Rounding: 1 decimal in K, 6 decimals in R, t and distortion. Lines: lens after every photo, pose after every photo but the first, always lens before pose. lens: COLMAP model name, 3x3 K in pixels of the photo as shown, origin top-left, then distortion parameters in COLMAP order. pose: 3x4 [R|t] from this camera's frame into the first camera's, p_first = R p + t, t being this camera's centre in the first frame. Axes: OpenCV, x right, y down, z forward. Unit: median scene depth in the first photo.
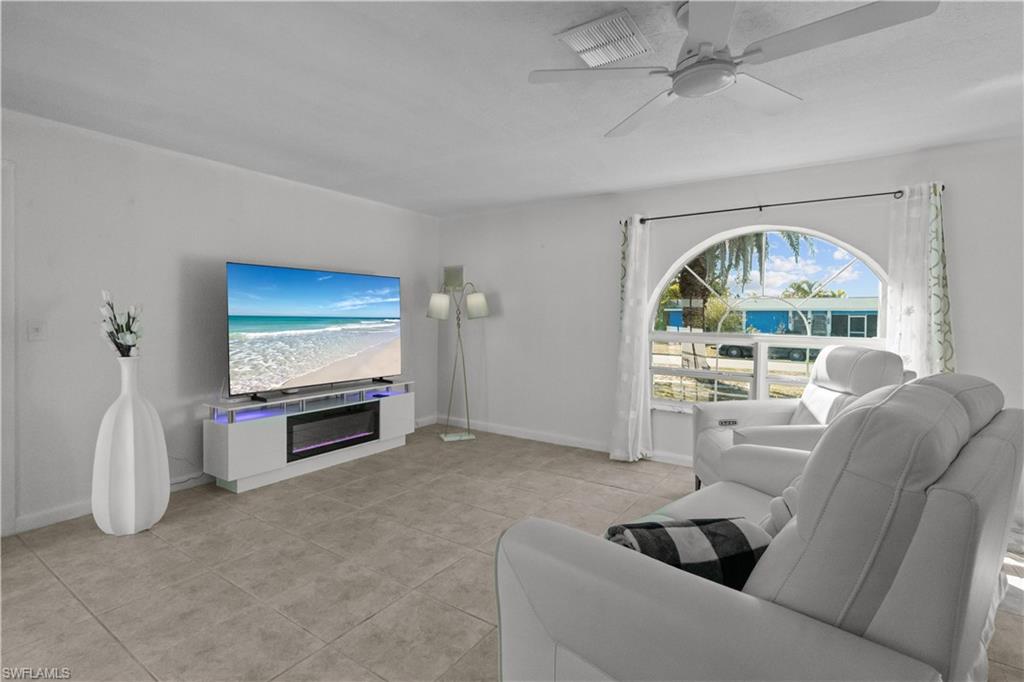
lens RADIAL K [[476.1, 0, 509.9], [0, 476.1, 322.4], [0, 0, 1]] dist [0.002149, 0.000421]
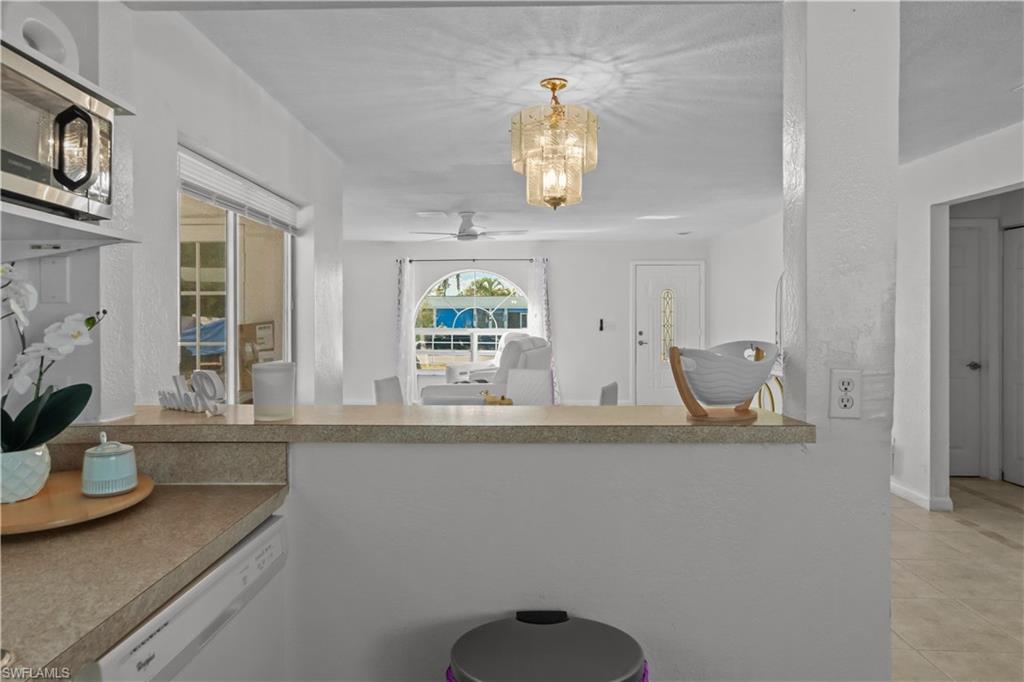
lens RADIAL K [[610.2, 0, 470.9], [0, 610.2, 319.2], [0, 0, 1]] dist [-0.009761, -0.002266]
pose [[0.861610, -0.012706, 0.507412, -0.625976], [0.014842, 0.999890, -0.000164, -0.008818], [-0.507354, 0.007673, 0.861704, -0.942183]]
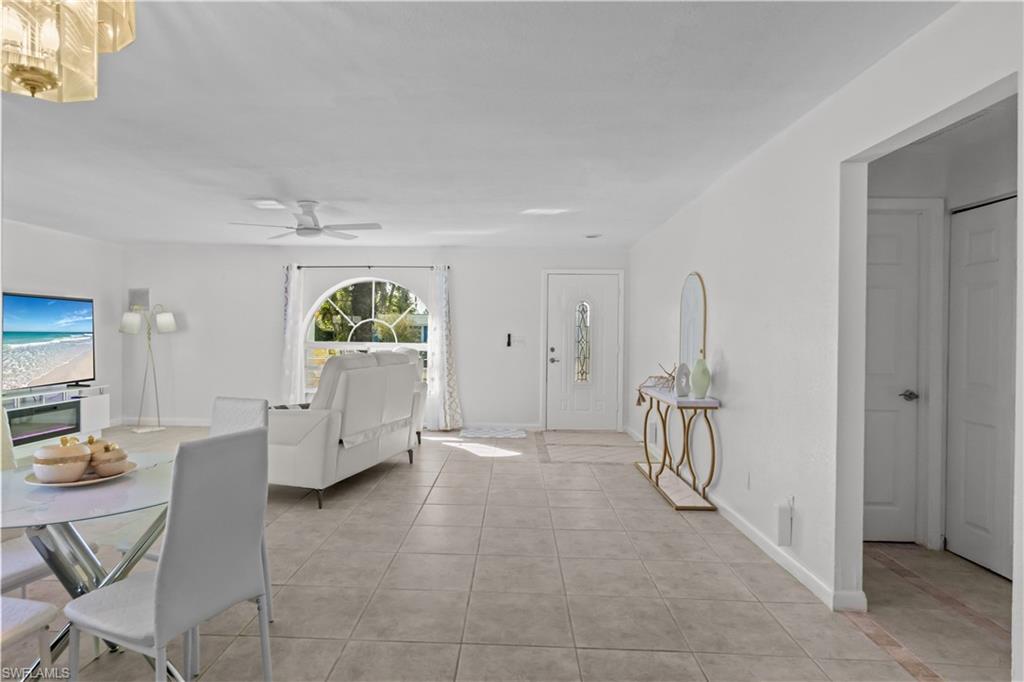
lens RADIAL K [[554.7, 0, 483.9], [0, 554.7, 340.7], [0, 0, 1]] dist [-0.001233, 0.000196]
pose [[0.857186, -0.008735, 0.514932, -0.121717], [0.005902, 0.999957, 0.007138, 0.006775], [-0.514973, -0.003079, 0.857201, -0.793615]]
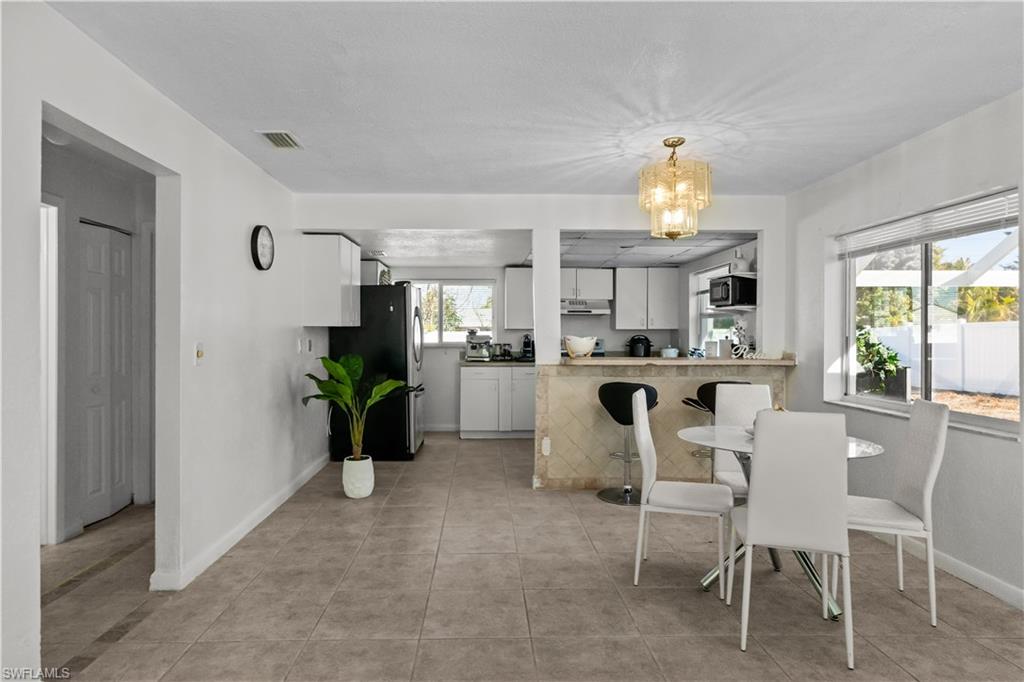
lens RADIAL K [[600.2, 0, 490.9], [0, 600.2, 333.1], [0, 0, 1]] dist [0.002008, 0.000682]
pose [[-0.814087, -0.011847, -0.580622, 0.545956], [-0.014666, 0.999892, 0.000160, 0.003985], [0.580557, 0.008646, -0.814173, 0.180642]]
